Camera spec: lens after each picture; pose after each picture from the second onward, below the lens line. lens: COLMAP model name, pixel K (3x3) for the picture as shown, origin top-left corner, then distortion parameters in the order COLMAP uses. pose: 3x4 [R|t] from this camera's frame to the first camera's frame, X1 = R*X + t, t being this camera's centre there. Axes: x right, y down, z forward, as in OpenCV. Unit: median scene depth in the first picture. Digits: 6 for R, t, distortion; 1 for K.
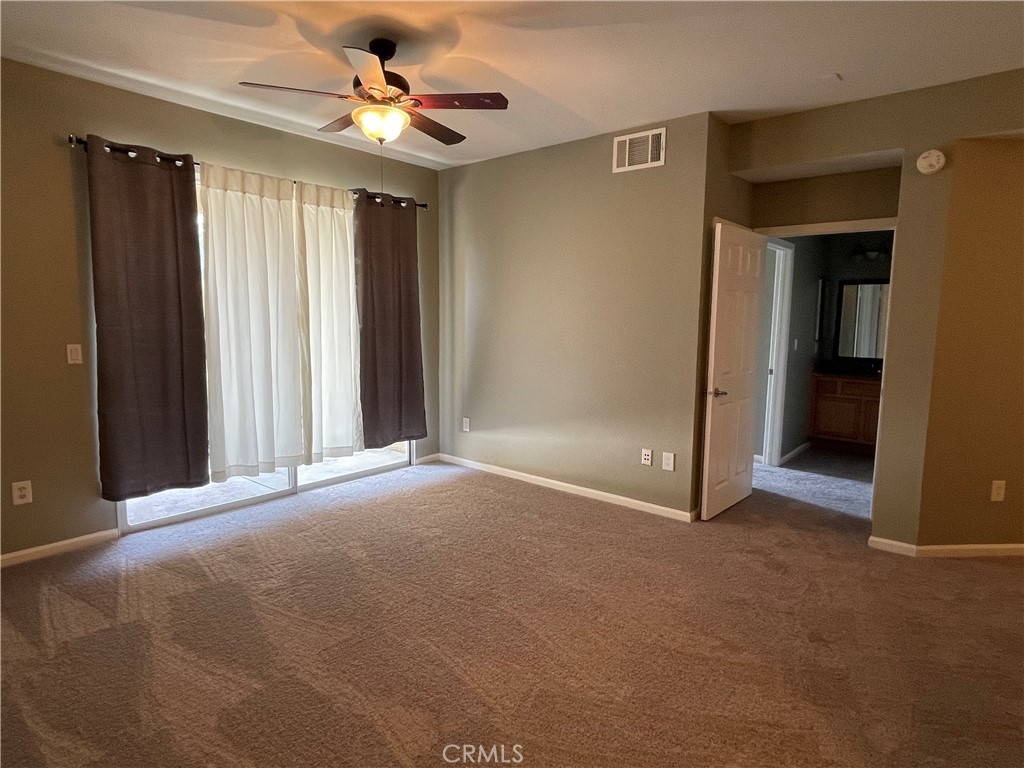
lens RADIAL K [[586.0, 0, 505.8], [0, 586.0, 384.5], [0, 0, 1]] dist [0.004227, 0.002053]
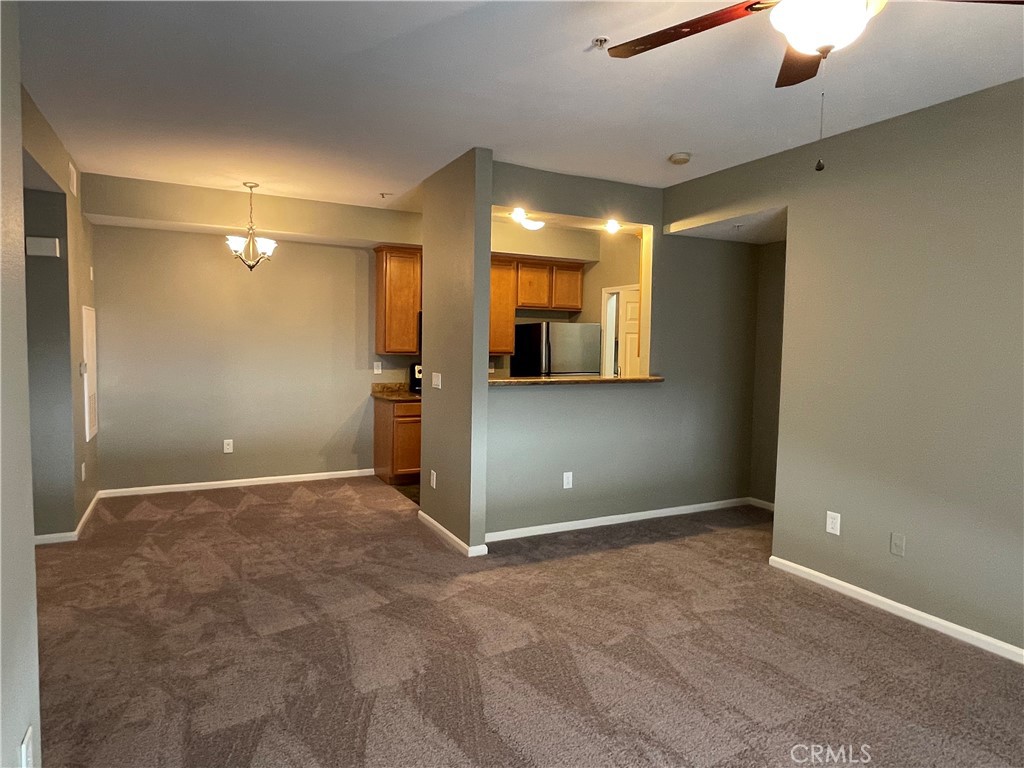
lens RADIAL K [[619.4, 0, 512.0], [0, 619.4, 384.0], [0, 0, 1]] dist [0.007296, -0.000081]
pose [[-0.925908, -0.053464, 0.373946, -0.133865], [0.019311, 0.981940, 0.188206, -0.168722], [-0.377254, 0.181483, -0.908154, 1.257382]]
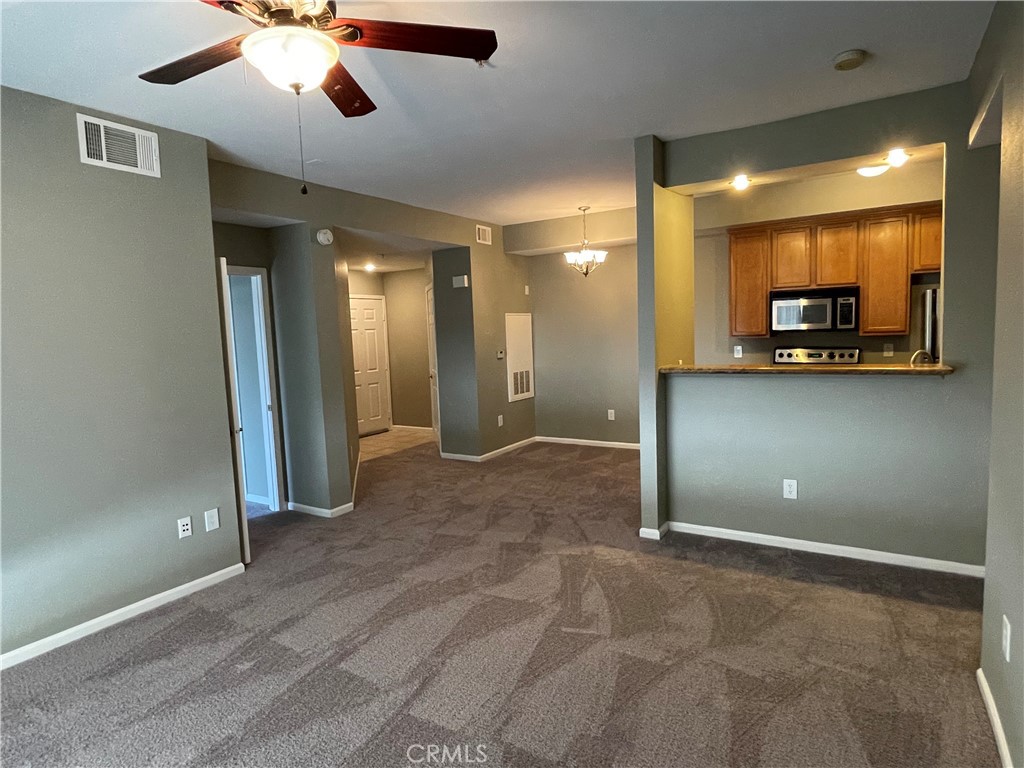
lens RADIAL K [[586.0, 0, 505.8], [0, 586.0, 384.5], [0, 0, 1]] dist [0.004227, 0.002053]
pose [[-0.139899, -0.098508, 0.985254, -0.663509], [0.160256, 0.979667, 0.120705, -0.107926], [-0.977111, 0.174779, -0.121268, 0.677743]]
